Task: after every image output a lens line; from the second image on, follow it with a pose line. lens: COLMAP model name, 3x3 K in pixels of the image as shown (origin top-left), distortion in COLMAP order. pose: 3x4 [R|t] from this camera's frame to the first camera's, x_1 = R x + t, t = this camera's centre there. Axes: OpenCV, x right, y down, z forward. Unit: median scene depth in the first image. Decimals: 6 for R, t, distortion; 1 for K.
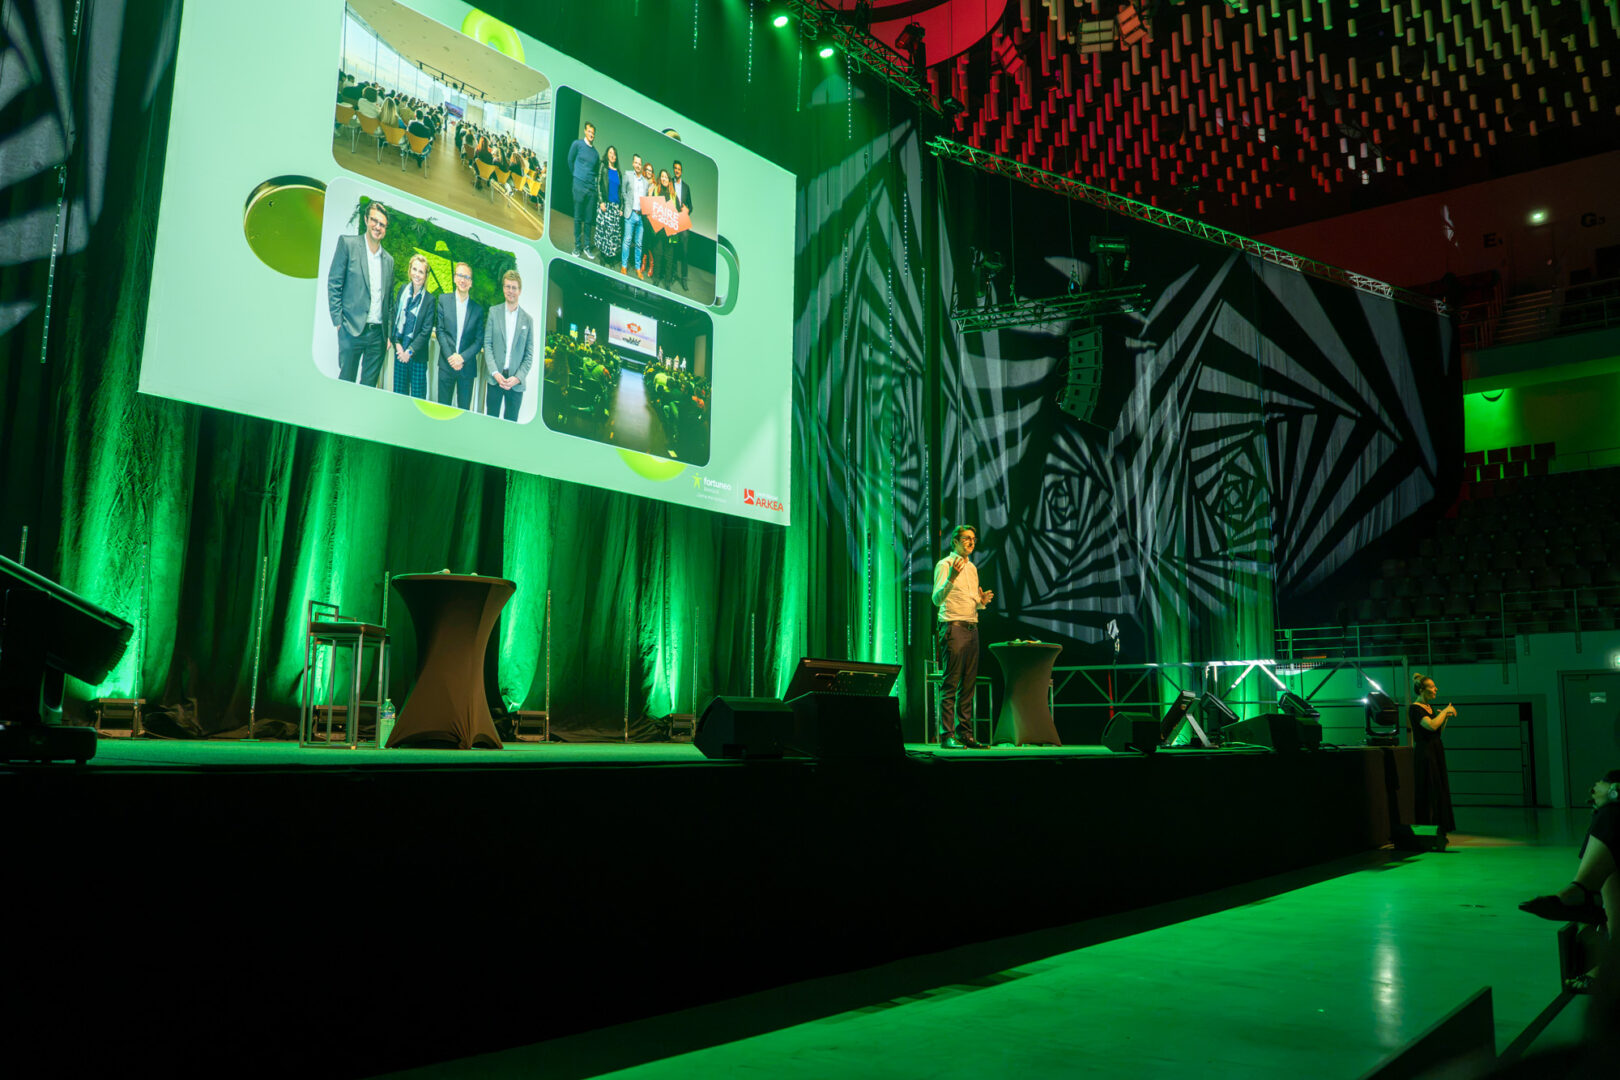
lens RADIAL K [[1322.5, 0, 802.5], [0, 1322.5, 541.5], [0, 0, 1]] dist [-0.058507, -0.011315]
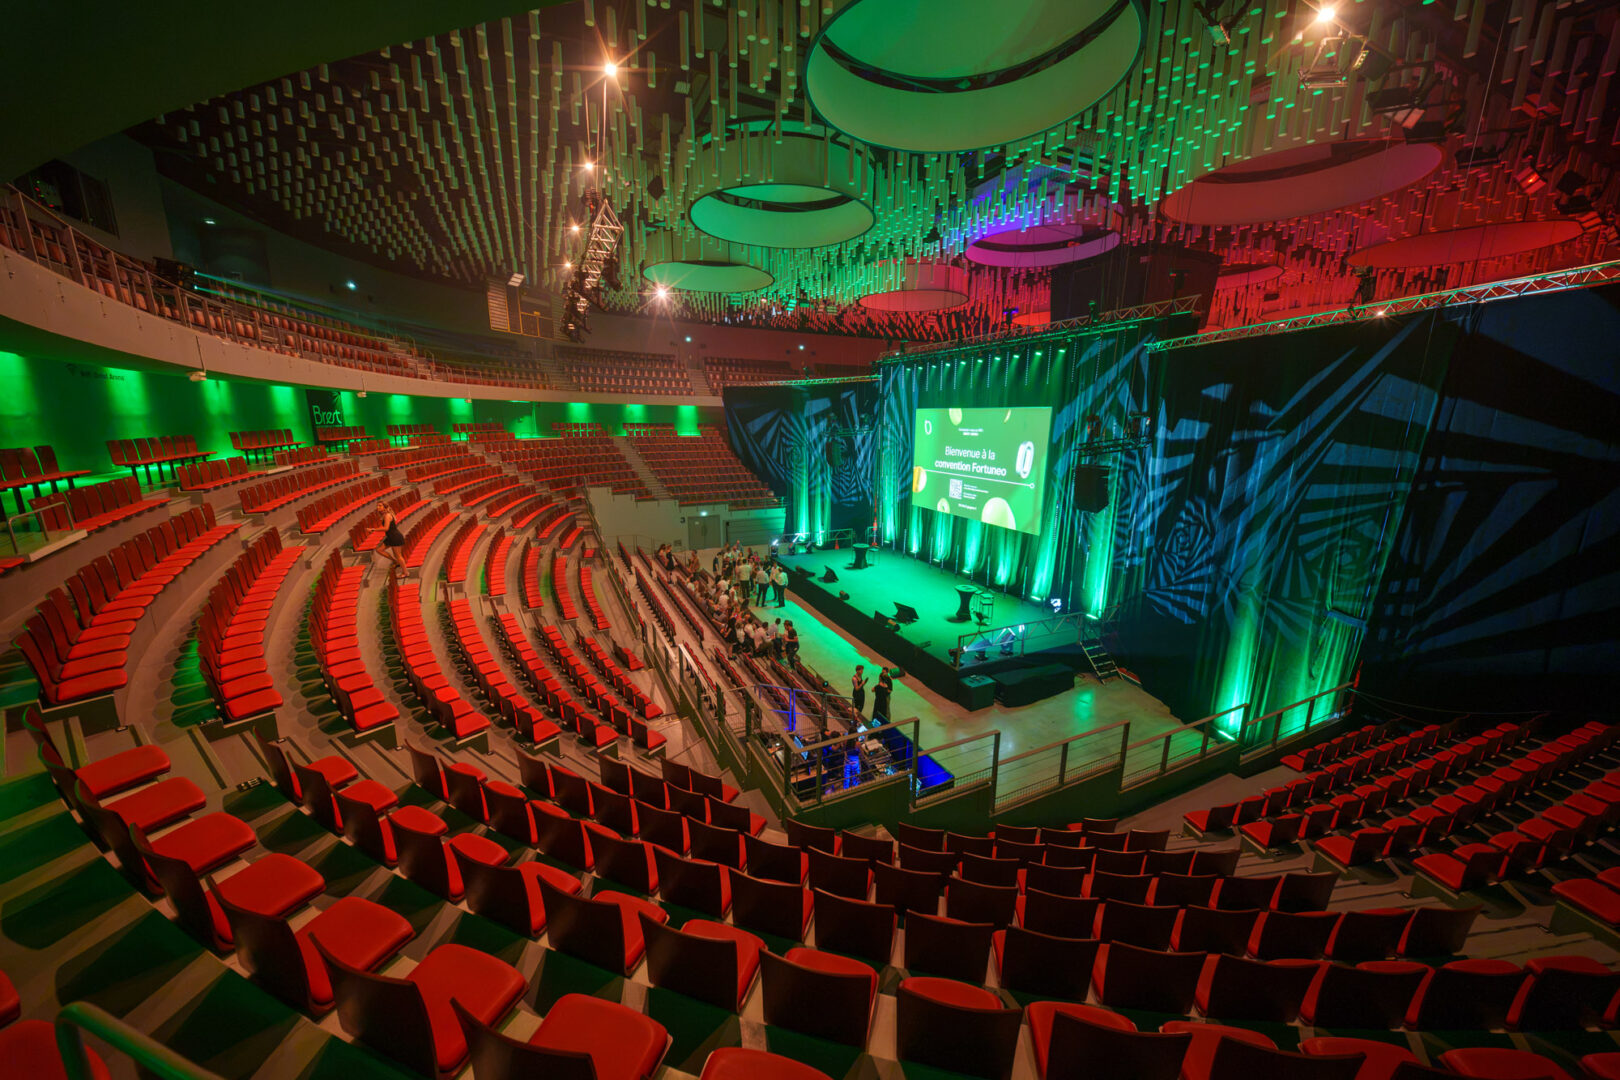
lens RADIAL K [[562.7, 0, 814.8], [0, 562.7, 540.9], [0, 0, 1]] dist [0.012683, -0.010072]
pose [[-0.435161, 0.180367, -0.882101, 1.157960], [0.121884, 0.982511, 0.140770, -0.209514], [0.892064, -0.046256, -0.449535, 0.976152]]
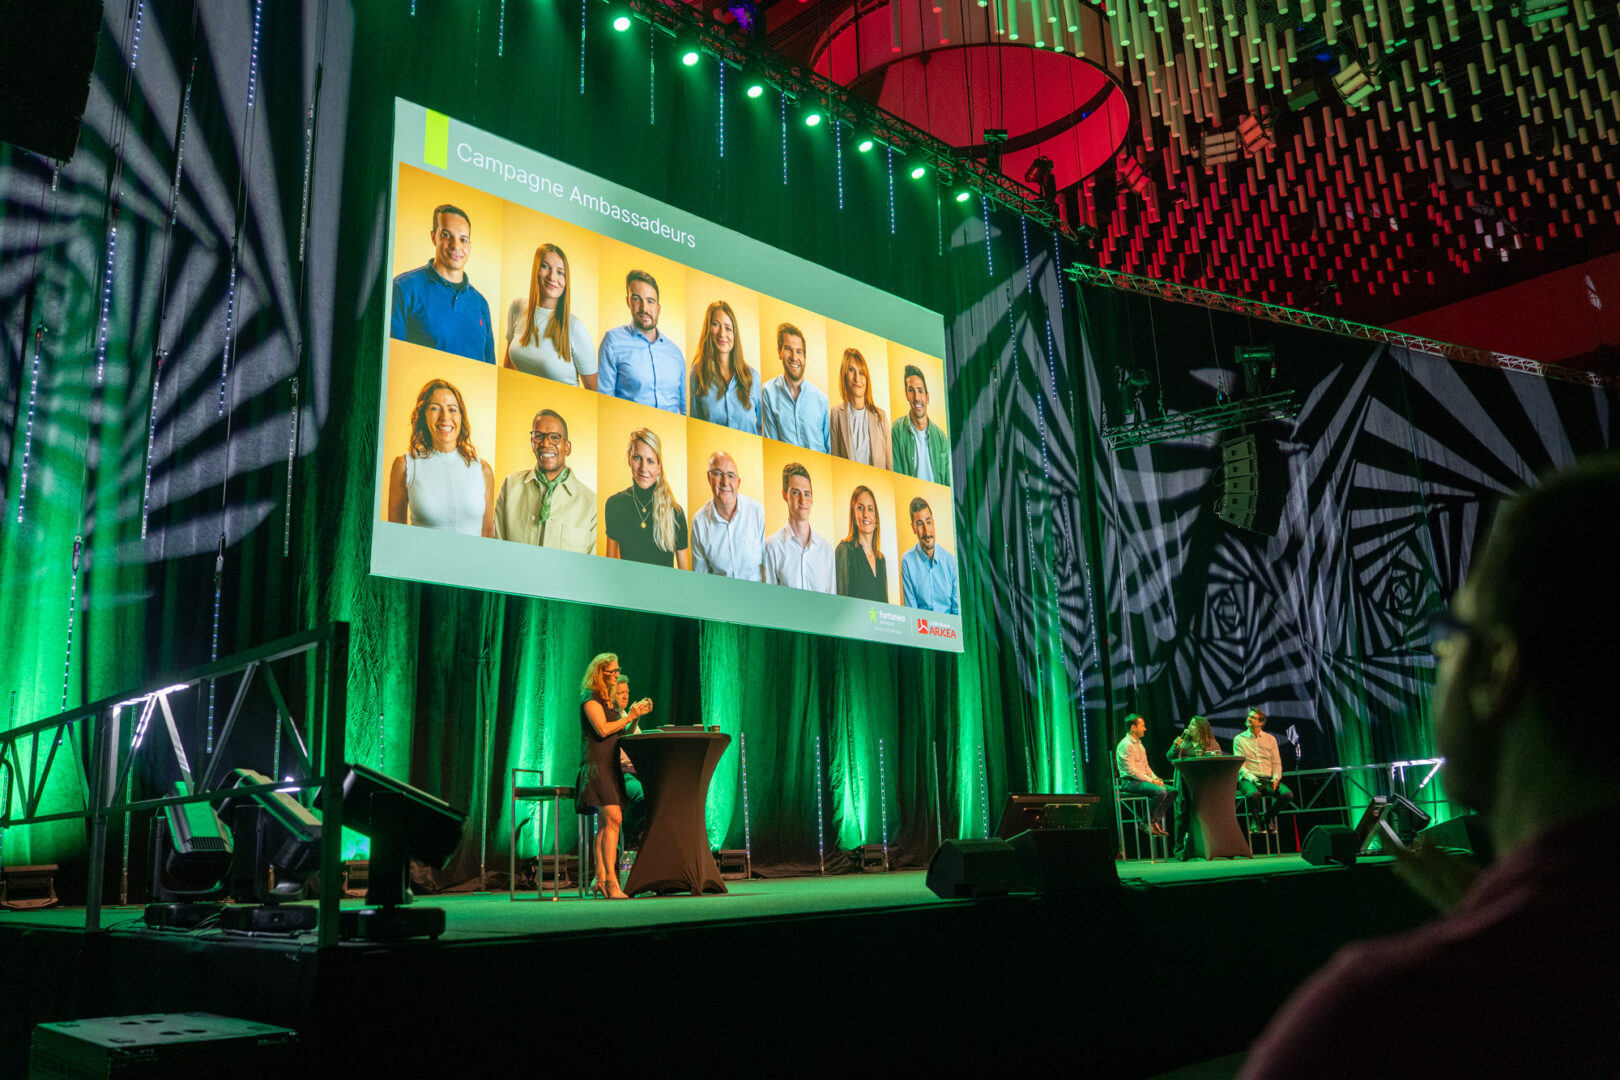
lens RADIAL K [[1320.4, 0, 811.7], [0, 1320.4, 555.6], [0, 0, 1]] dist [-0.060690, -0.005000]
pose [[0.992379, -0.070496, -0.101066, -0.015053], [0.062455, 0.994785, -0.080635, -0.010689], [0.106223, 0.073708, 0.991607, -0.029786]]
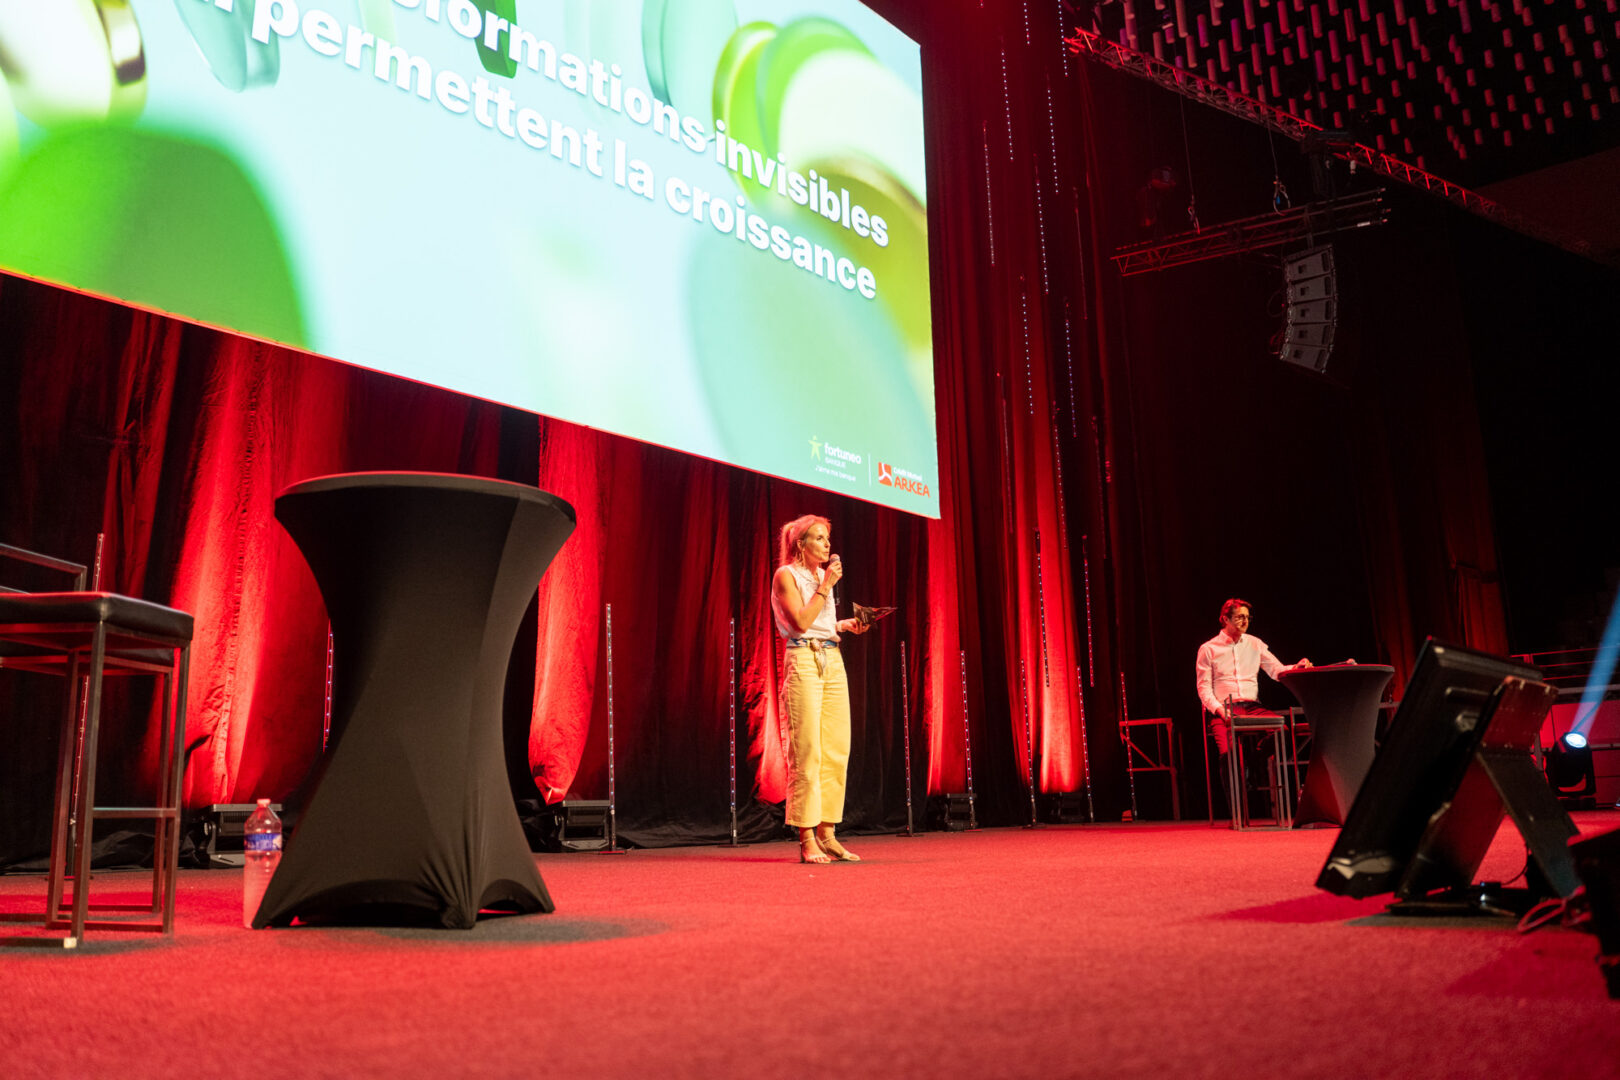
lens RADIAL K [[1345.1, 0, 818.8], [0, 1345.1, 536.4], [0, 0, 1]] dist [-0.057538, -0.008622]
pose [[0.999355, -0.035400, -0.006050, -0.061210], [0.035040, 0.998045, -0.051762, 0.028735], [0.007871, 0.051516, 0.998641, 0.255973]]
